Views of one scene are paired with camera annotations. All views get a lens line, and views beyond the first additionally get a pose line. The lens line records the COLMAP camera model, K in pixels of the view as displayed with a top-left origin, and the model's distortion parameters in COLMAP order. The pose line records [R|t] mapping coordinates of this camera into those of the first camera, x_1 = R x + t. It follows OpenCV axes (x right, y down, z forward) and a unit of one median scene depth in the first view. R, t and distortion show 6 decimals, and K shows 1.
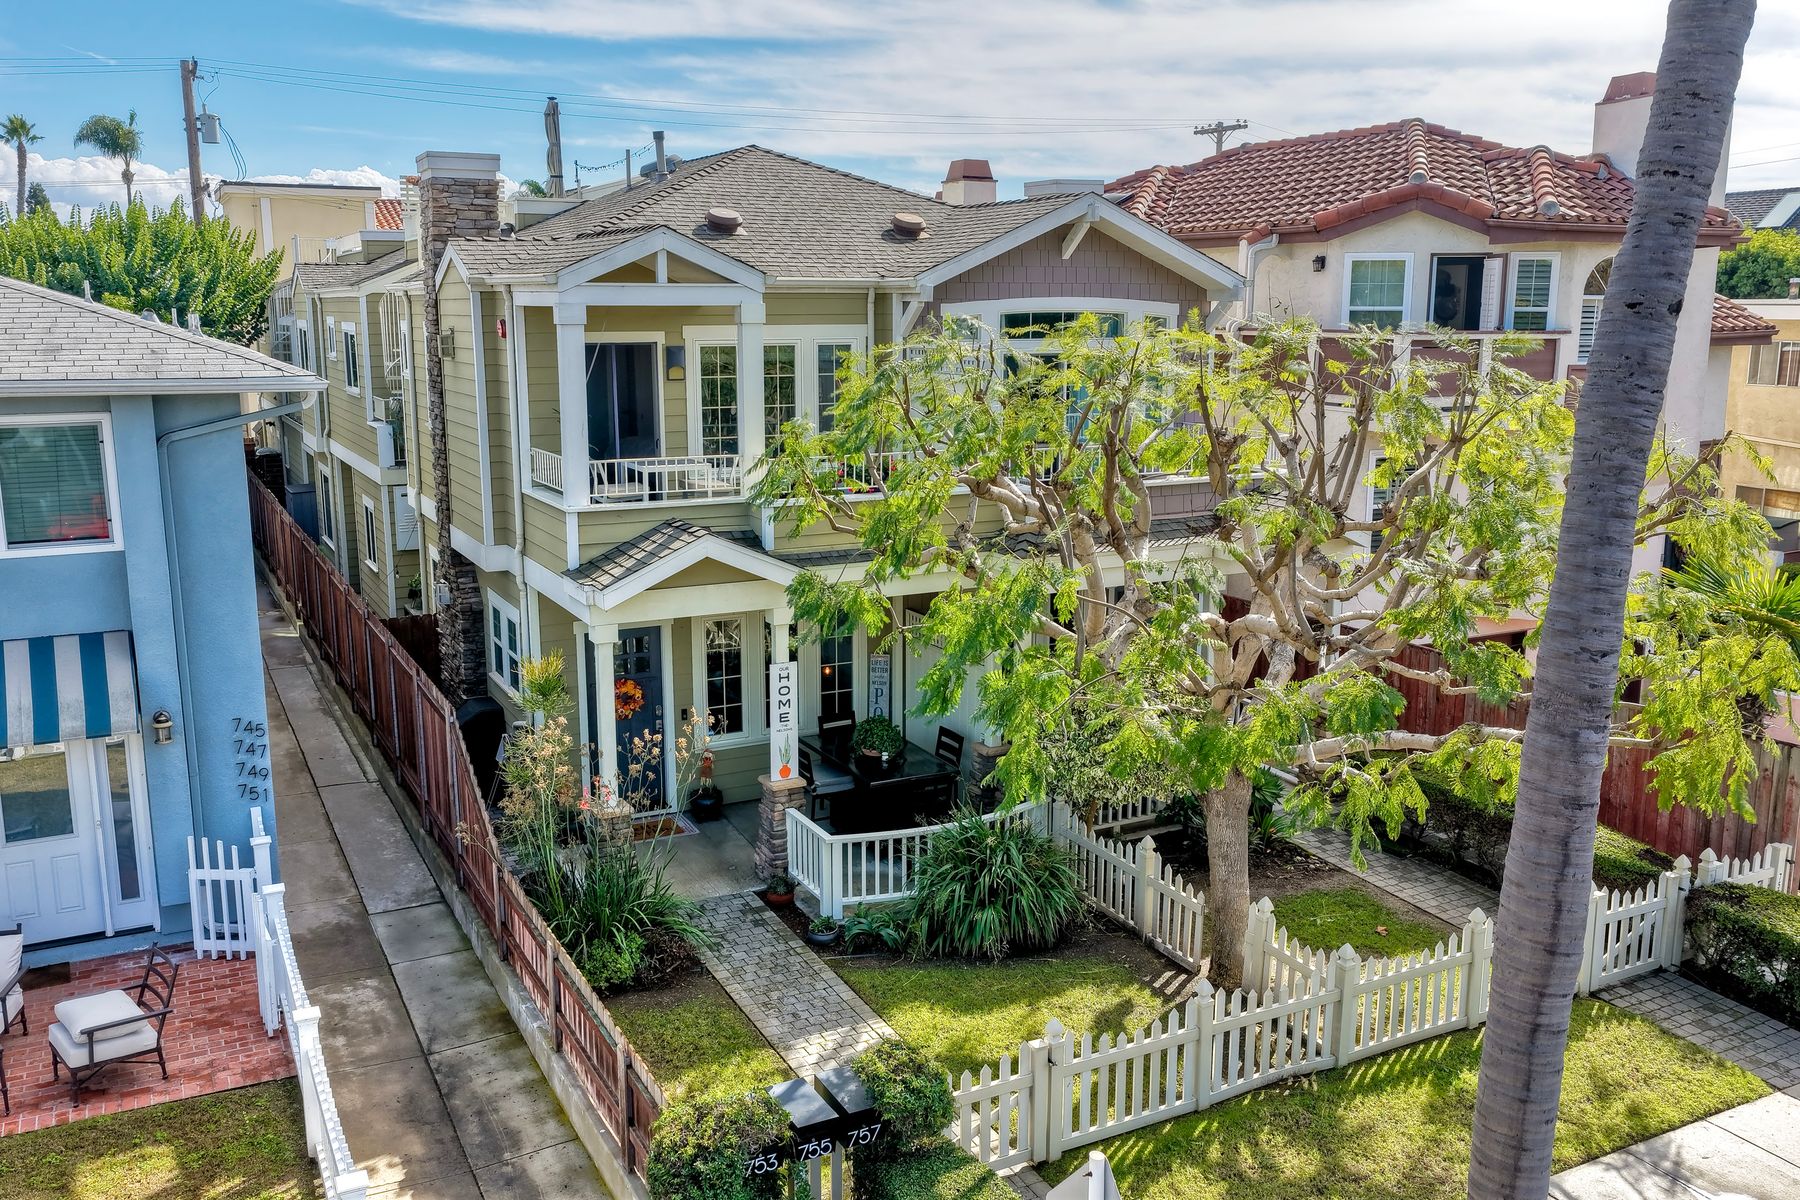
lens RADIAL K [[1493.0, 0, 894.7], [0, 1493.0, 602.8], [0, 0, 1]] dist [-0.007283, 0.036240]
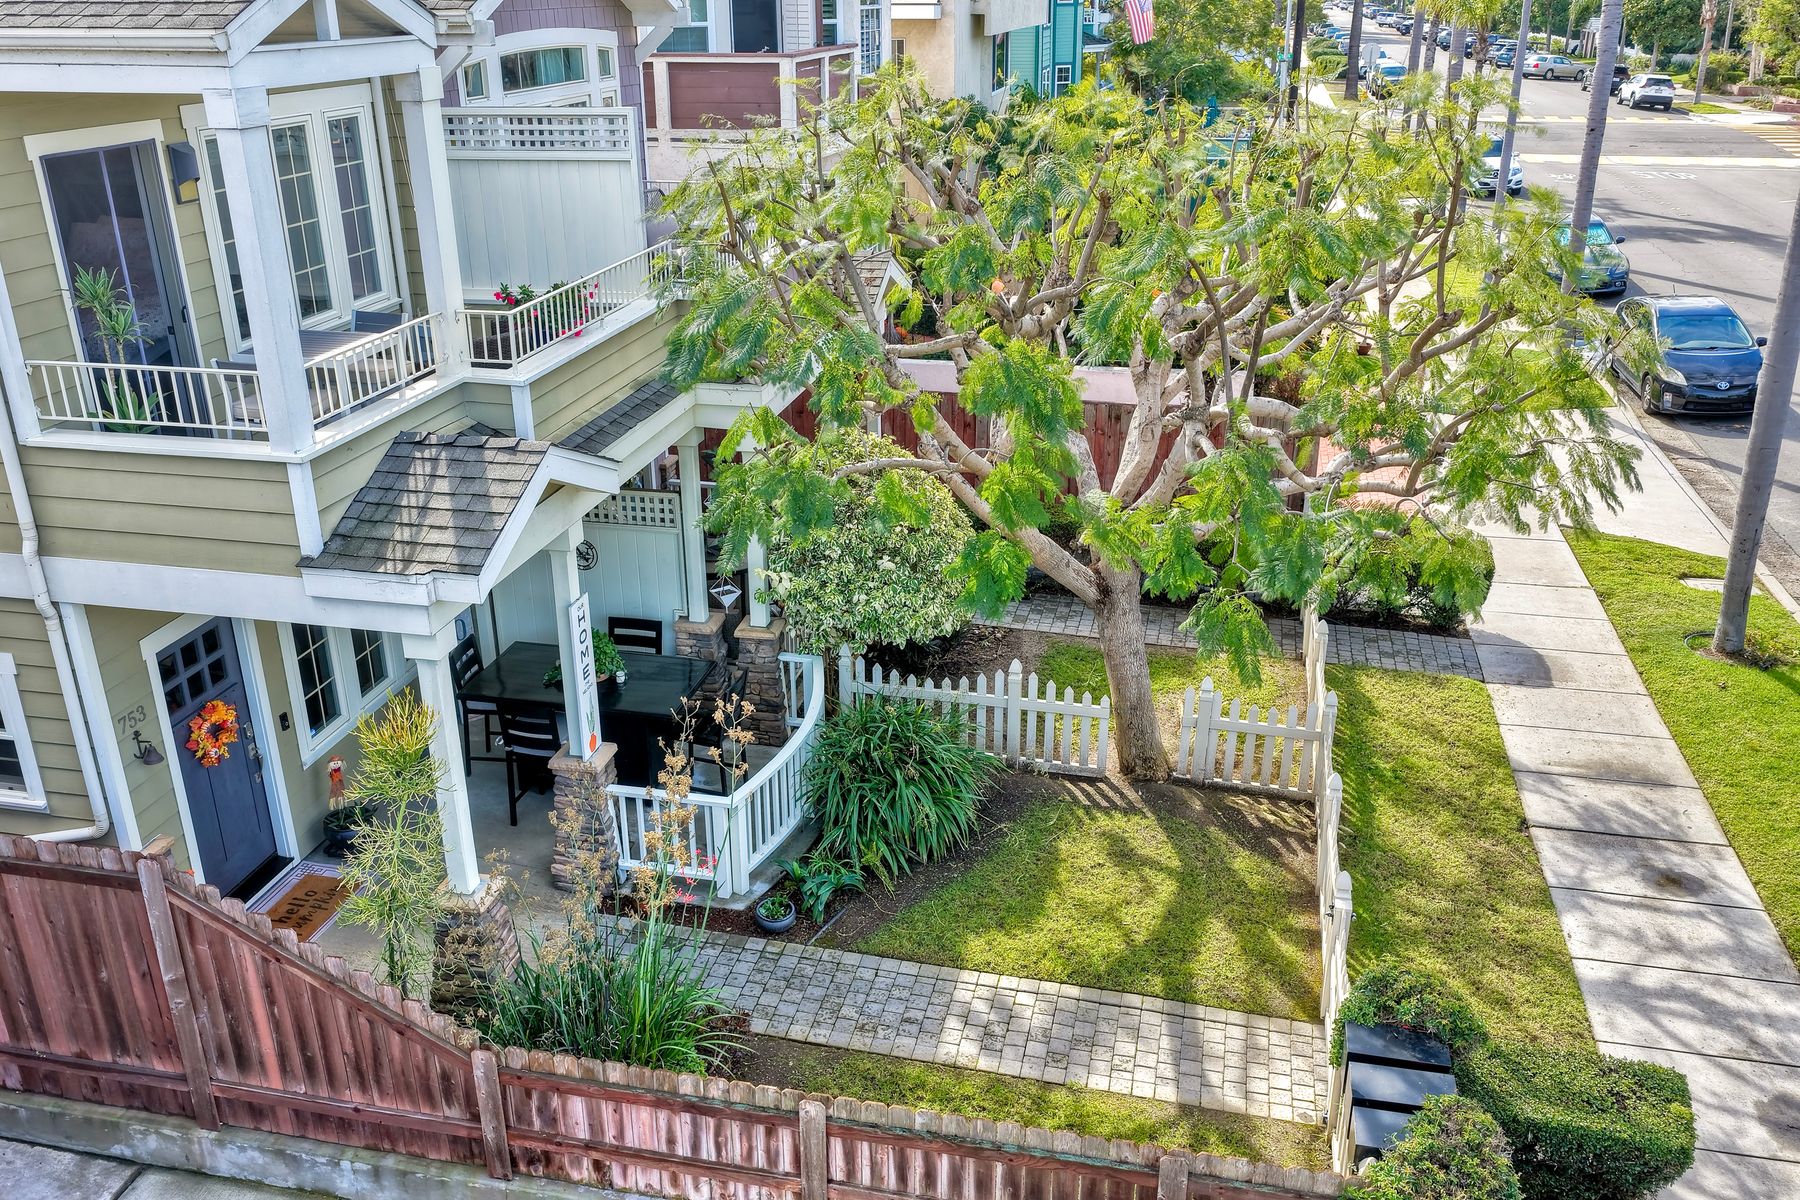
lens RADIAL K [[1501.6, 0, 898.7], [0, 1501.6, 599.1], [0, 0, 1]] dist [-0.017021, 0.047062]
pose [[0.644599, -0.299729, 0.703317, -0.504656], [0.160038, 0.952464, 0.259230, -0.126366], [-0.747583, -0.054542, 0.661925, 0.447687]]
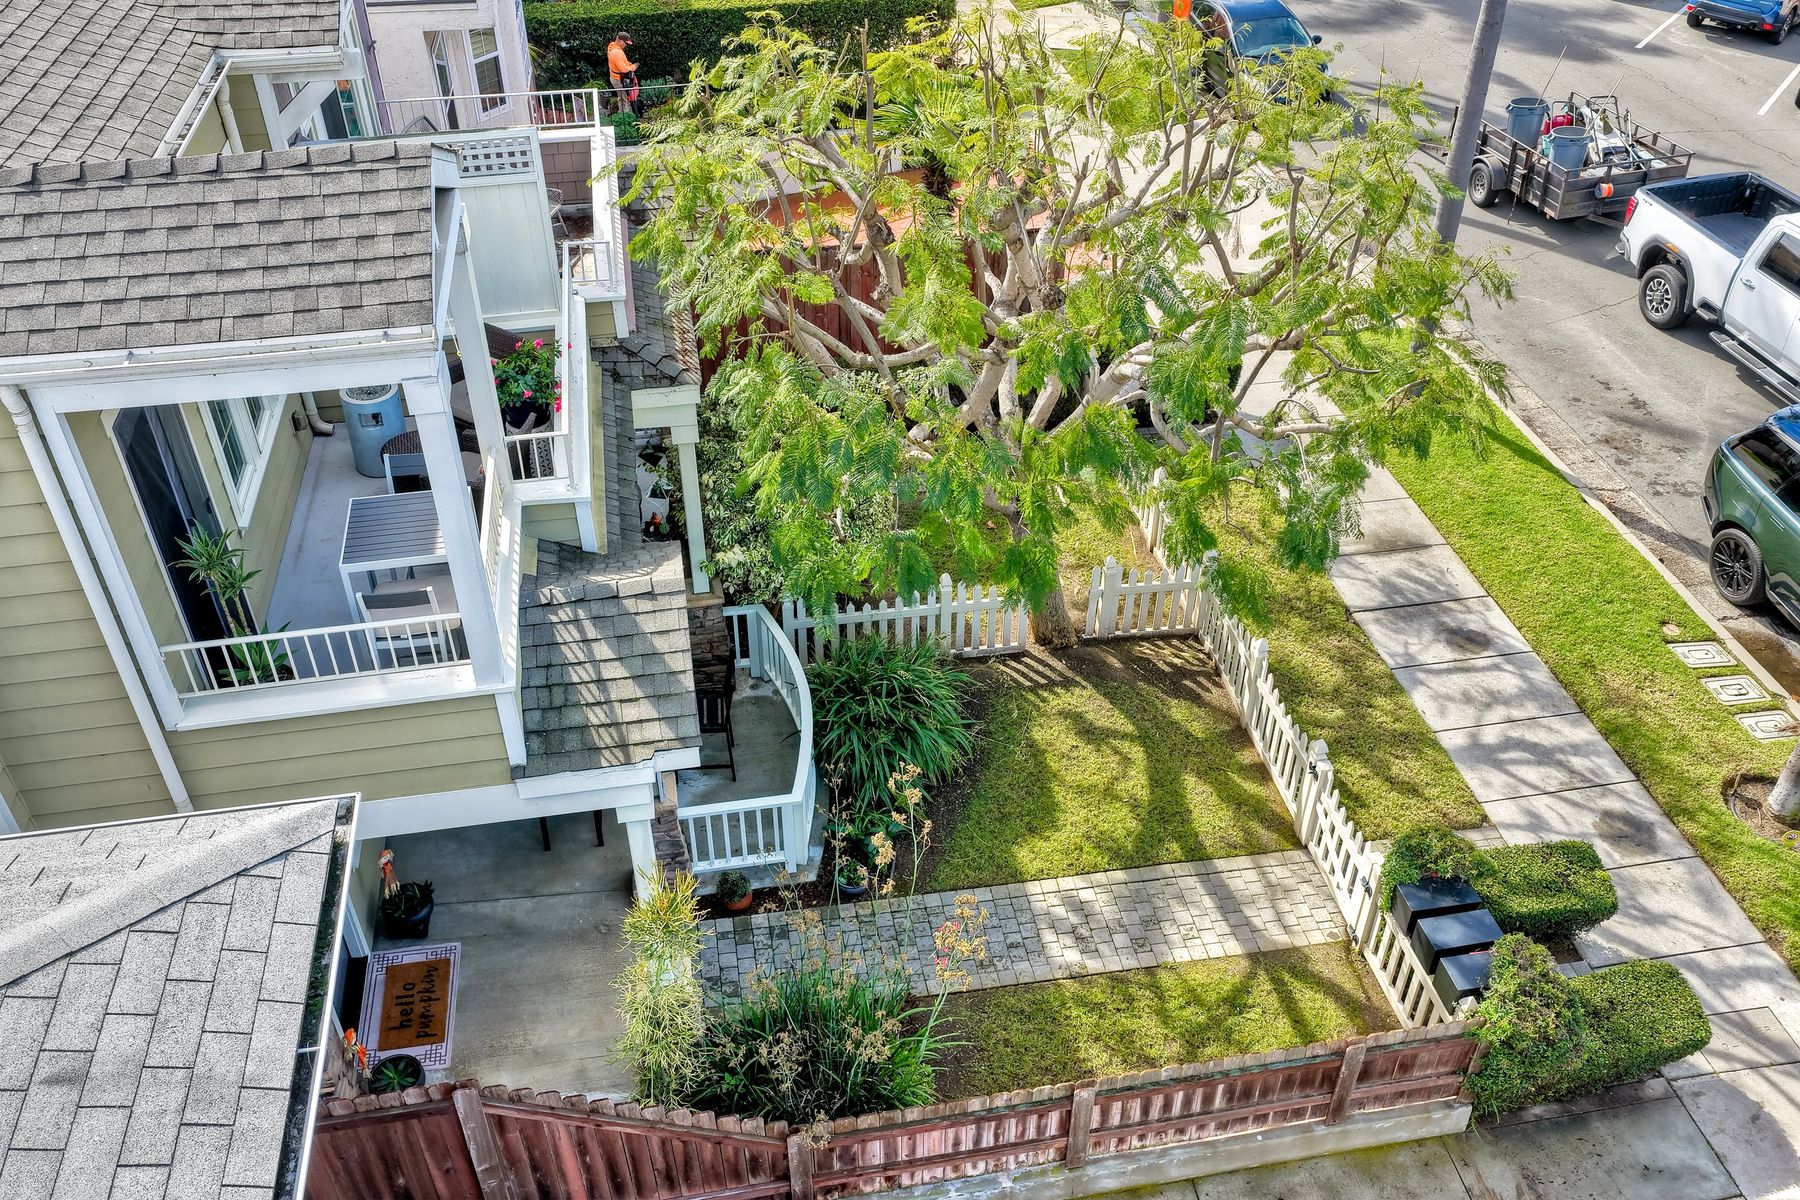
lens RADIAL K [[1501.6, 0, 898.7], [0, 1501.6, 599.1], [0, 0, 1]] dist [-0.017021, 0.047062]
pose [[0.297633, -0.585458, 0.754091, -0.602757], [0.193514, 0.810489, 0.552866, -0.388361], [-0.934862, -0.018624, 0.354523, 0.669131]]
